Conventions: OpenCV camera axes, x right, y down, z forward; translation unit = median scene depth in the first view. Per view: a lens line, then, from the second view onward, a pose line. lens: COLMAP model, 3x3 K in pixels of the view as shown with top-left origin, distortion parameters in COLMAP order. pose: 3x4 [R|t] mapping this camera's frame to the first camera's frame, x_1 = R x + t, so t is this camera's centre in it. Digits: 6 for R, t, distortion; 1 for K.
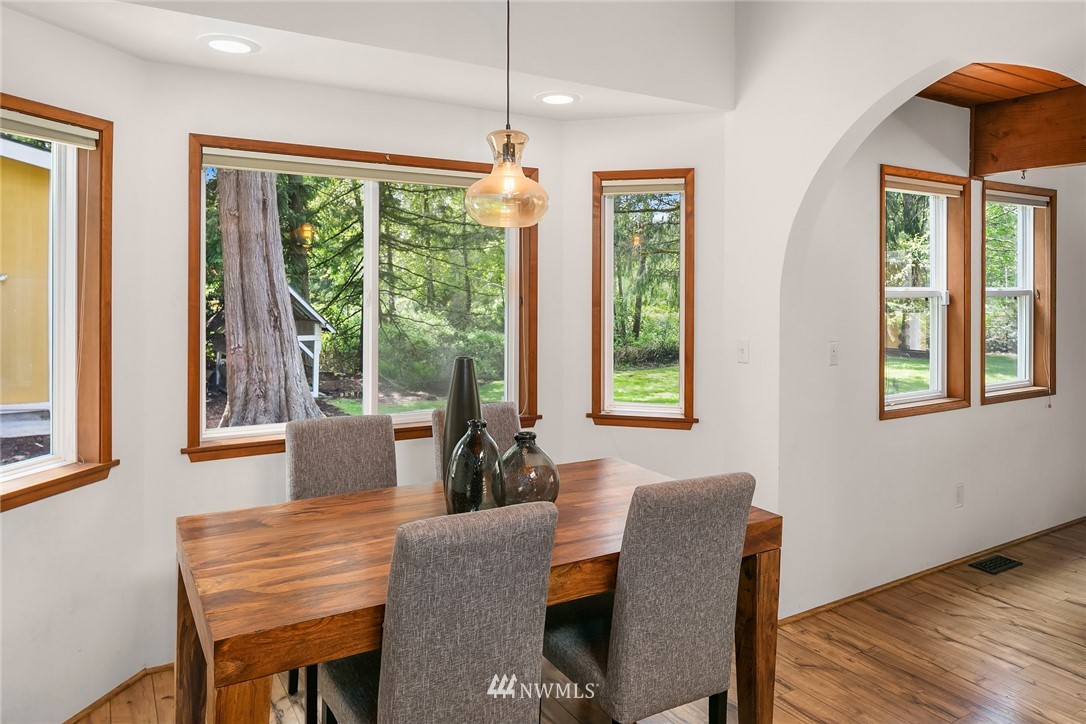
lens RADIAL K [[735.9, 0, 543.0], [0, 735.9, 362.0], [0, 0, 1]] dist [0.002308, 0.000517]
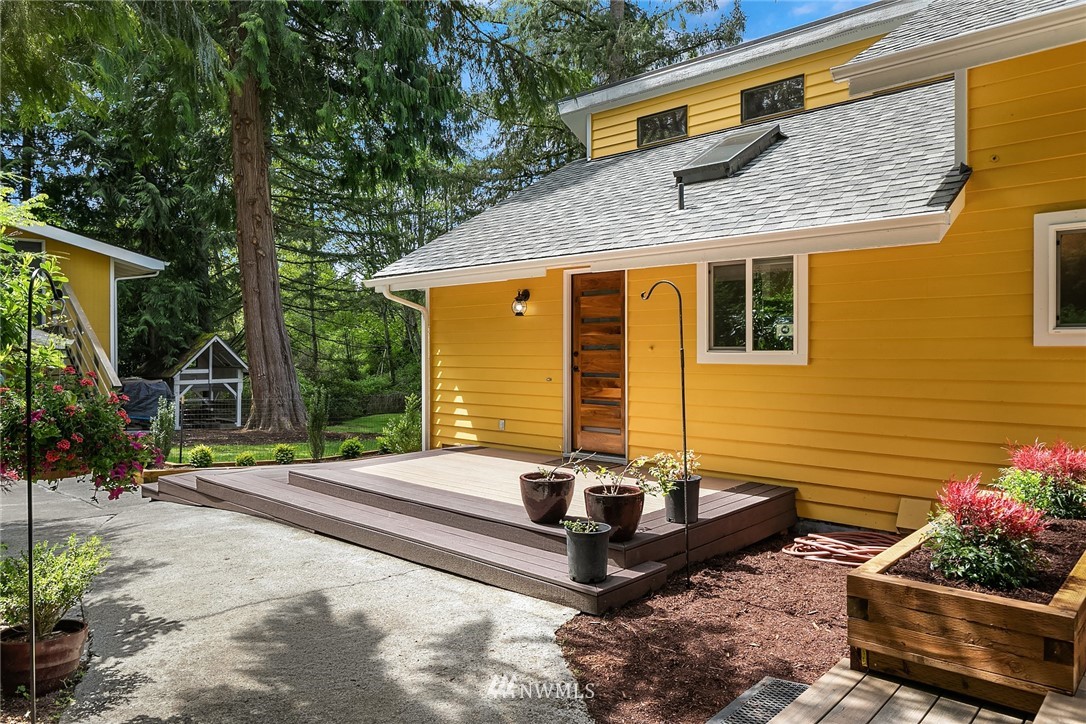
lens RADIAL K [[735.9, 0, 543.0], [0, 735.9, 362.0], [0, 0, 1]] dist [0.002308, 0.000517]
pose [[0.957672, -0.008224, 0.287743, -0.286915], [0.032896, 0.996170, -0.081011, 0.097713], [-0.285974, 0.087048, 0.954275, -0.665063]]
